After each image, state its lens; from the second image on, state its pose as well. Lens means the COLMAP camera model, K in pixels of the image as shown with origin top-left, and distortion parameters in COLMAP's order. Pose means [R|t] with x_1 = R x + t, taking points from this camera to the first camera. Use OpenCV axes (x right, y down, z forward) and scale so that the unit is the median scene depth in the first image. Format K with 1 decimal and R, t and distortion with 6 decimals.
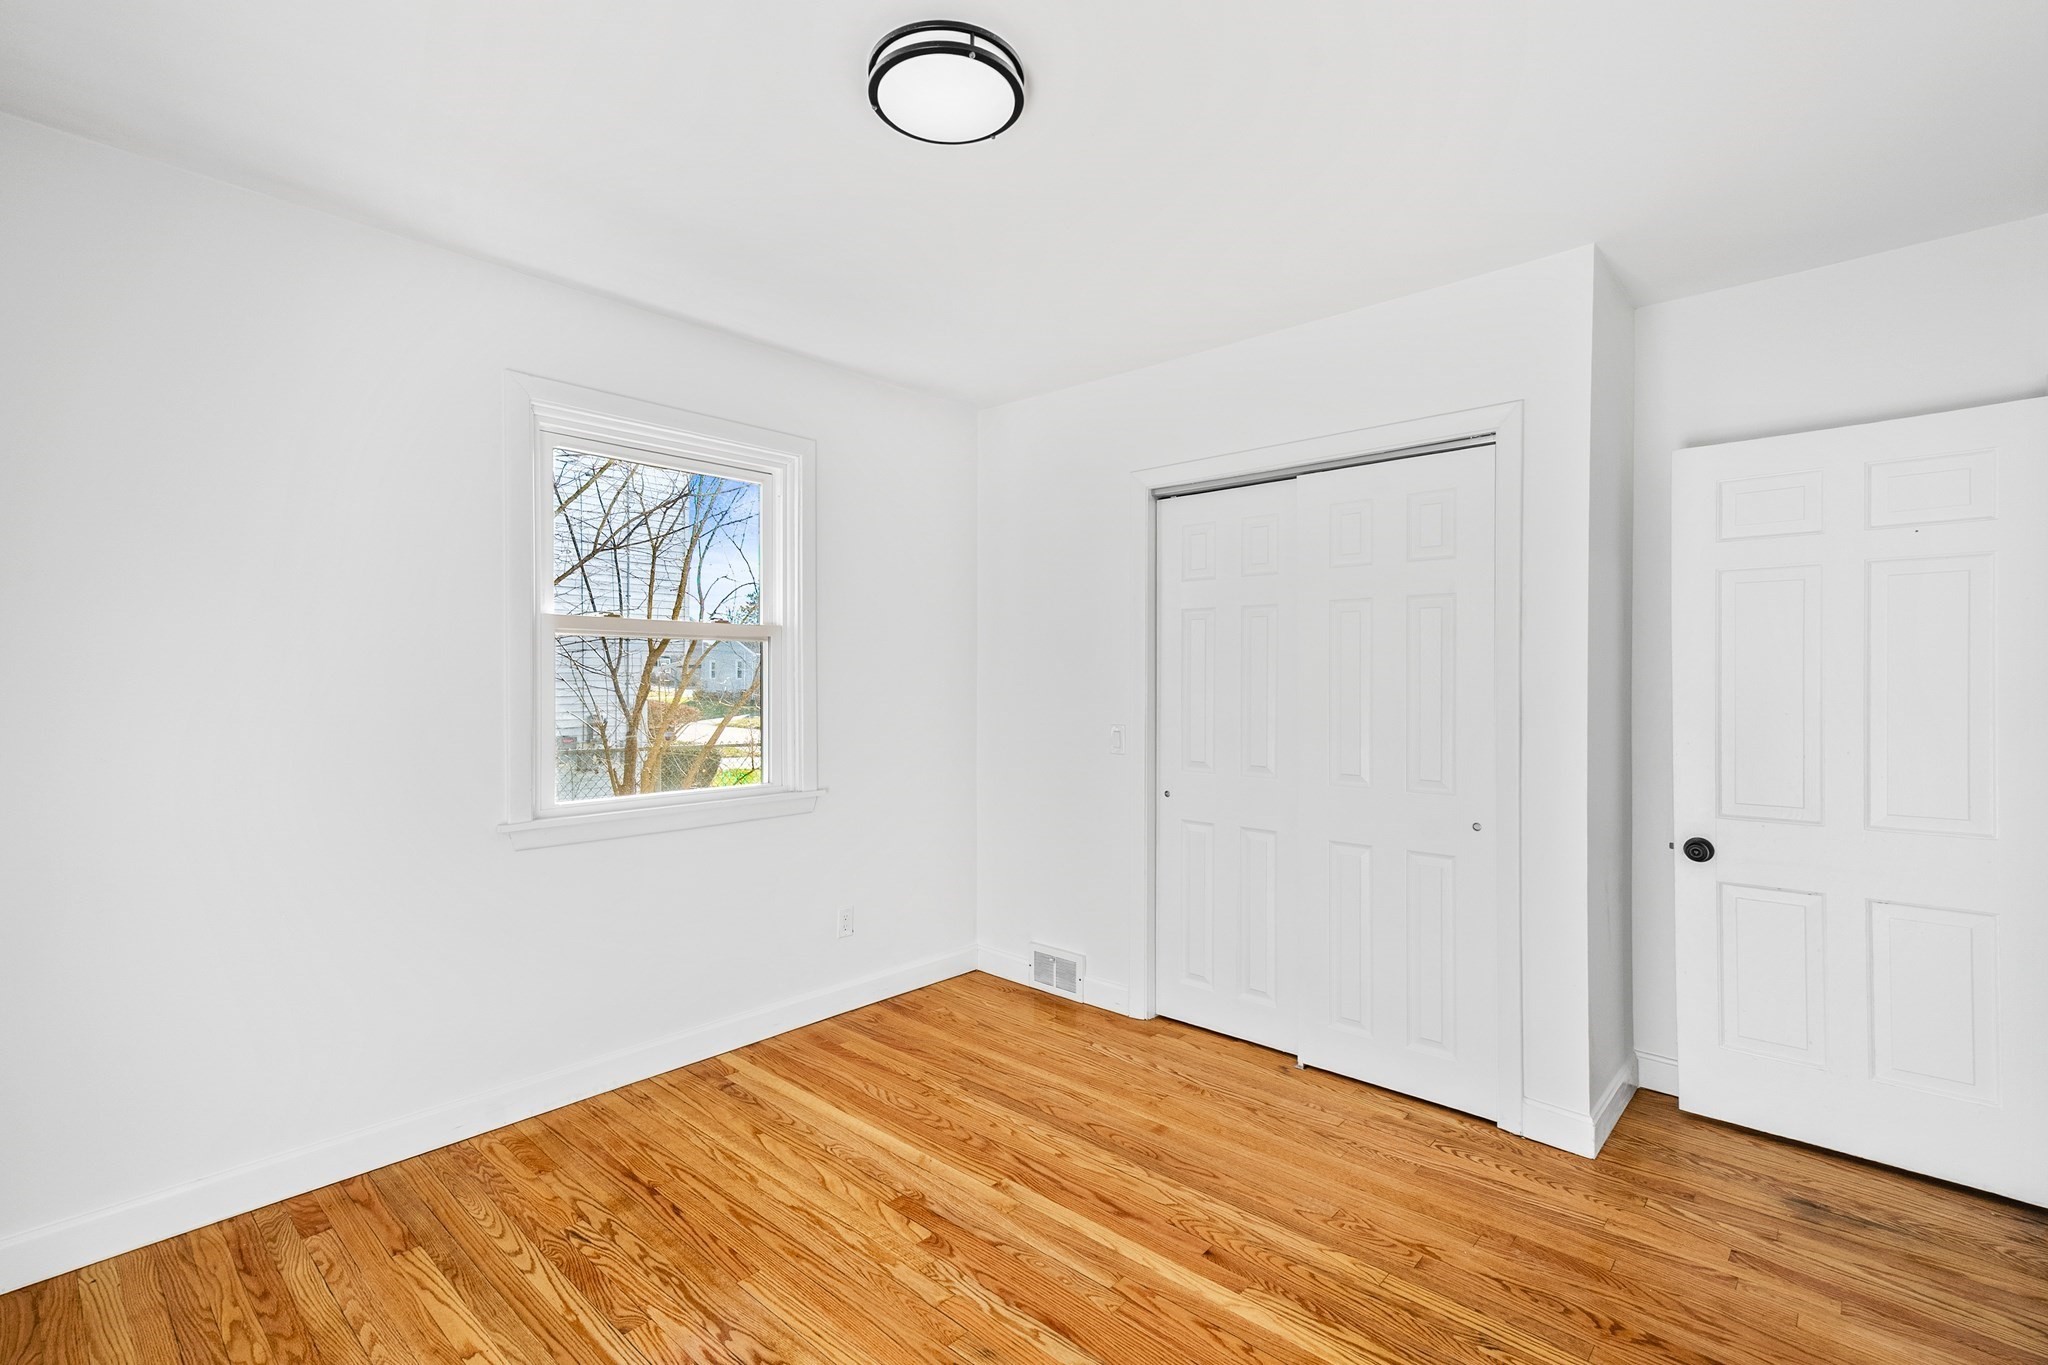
lens RADIAL K [[924.7, 0, 1023.9], [0, 924.7, 683.1], [0, 0, 1]] dist [0.015722, 0.002949]
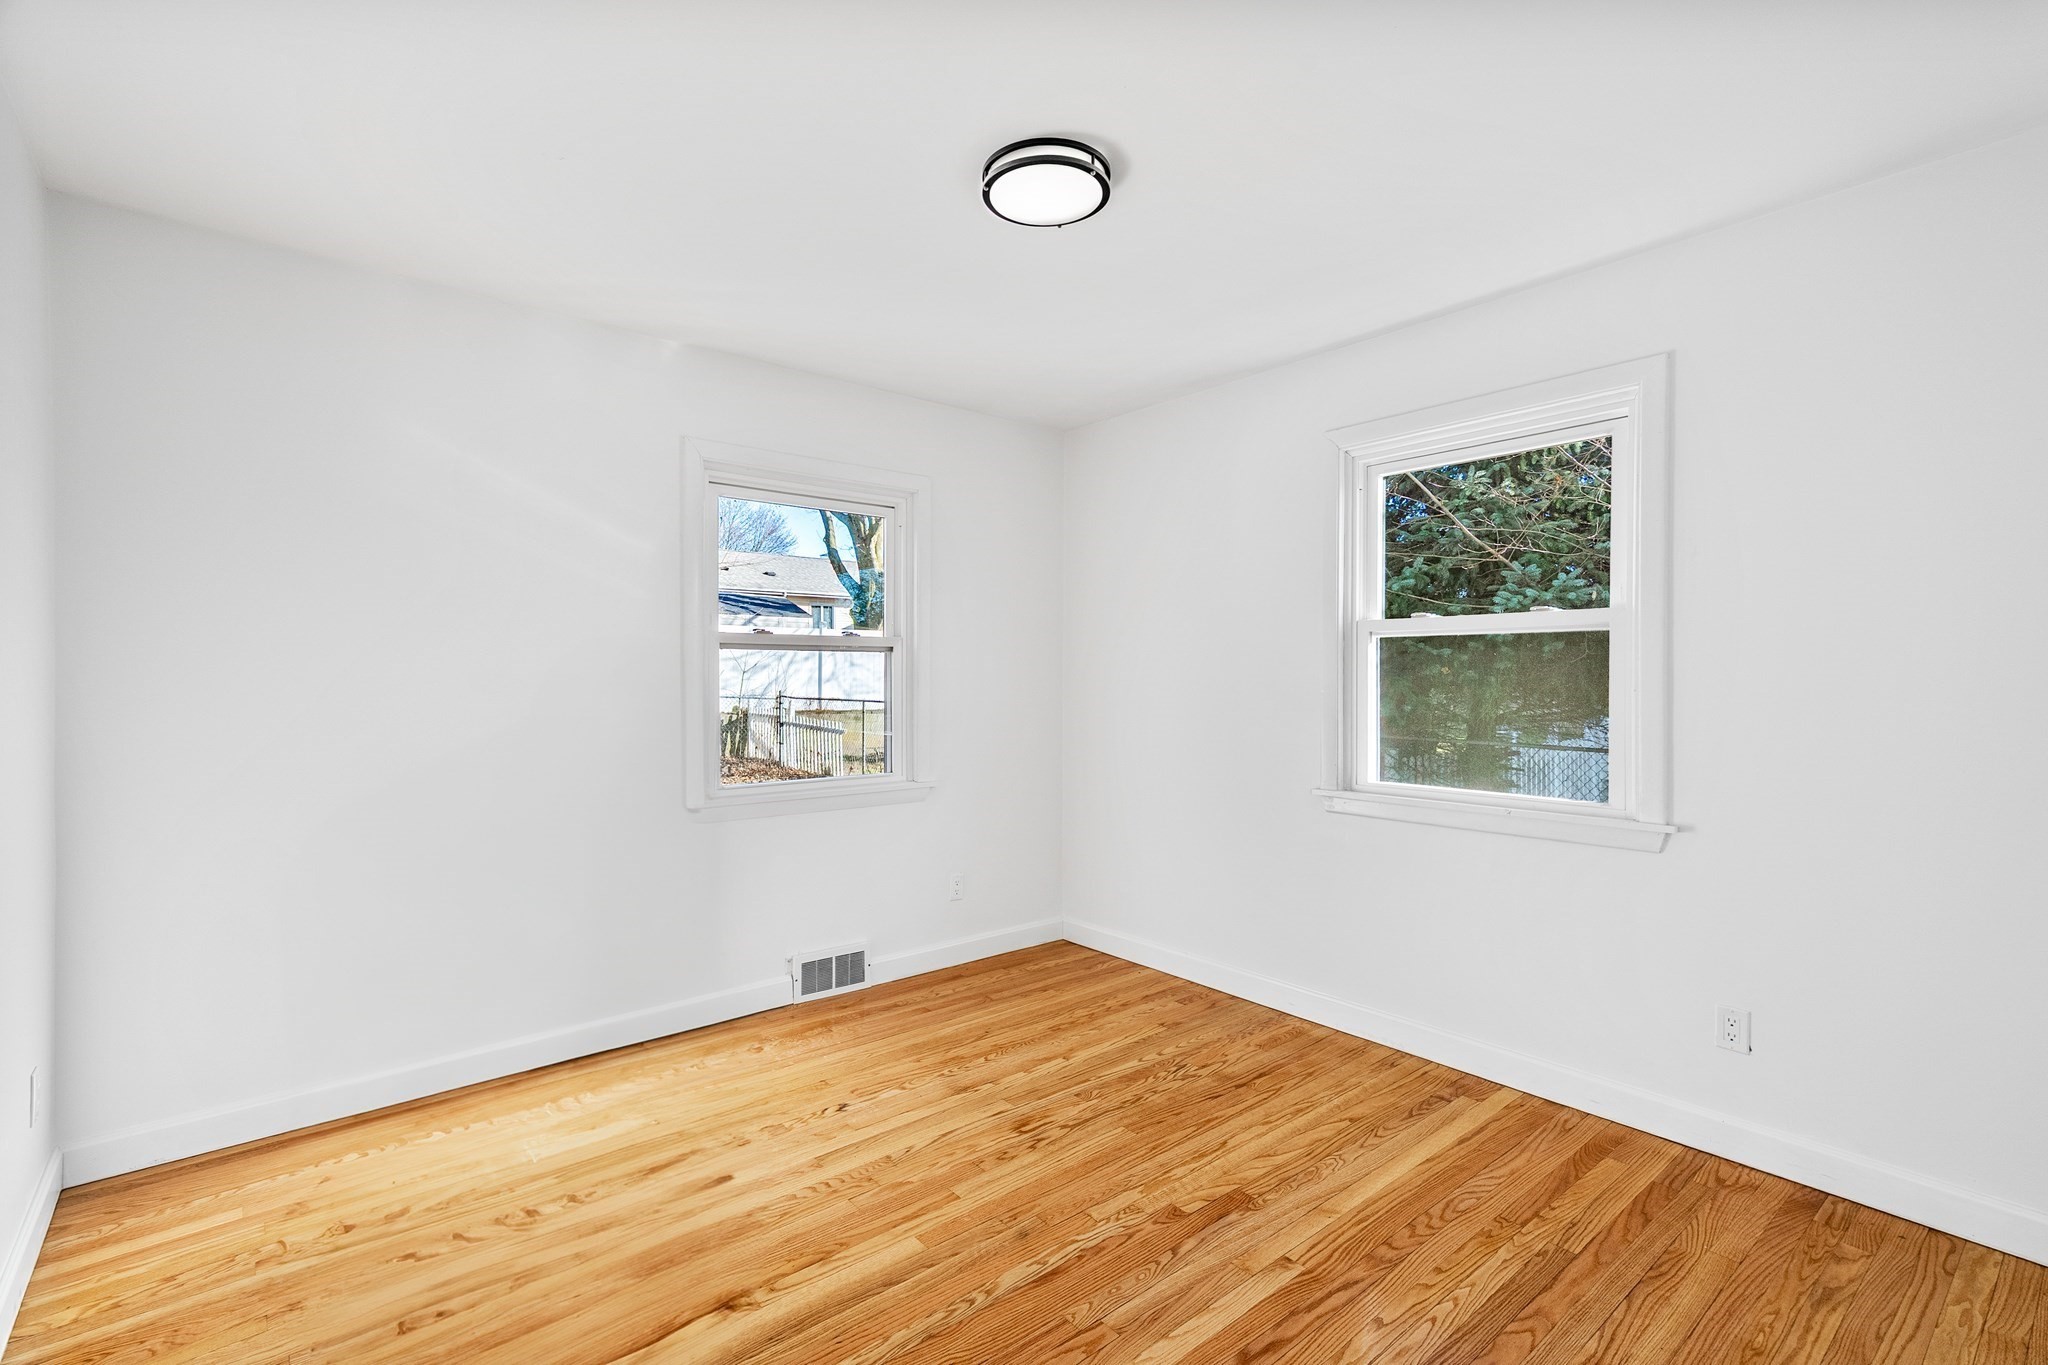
lens RADIAL K [[924.7, 0, 1022.5], [0, 924.7, 676.9], [0, 0, 1]] dist [0.015722, 0.002949]
pose [[-0.138793, 0.000664, -0.990321, 0.854843], [-0.006291, 0.999979, 0.001552, -0.000448], [0.990301, 0.006446, -0.138786, 0.866399]]
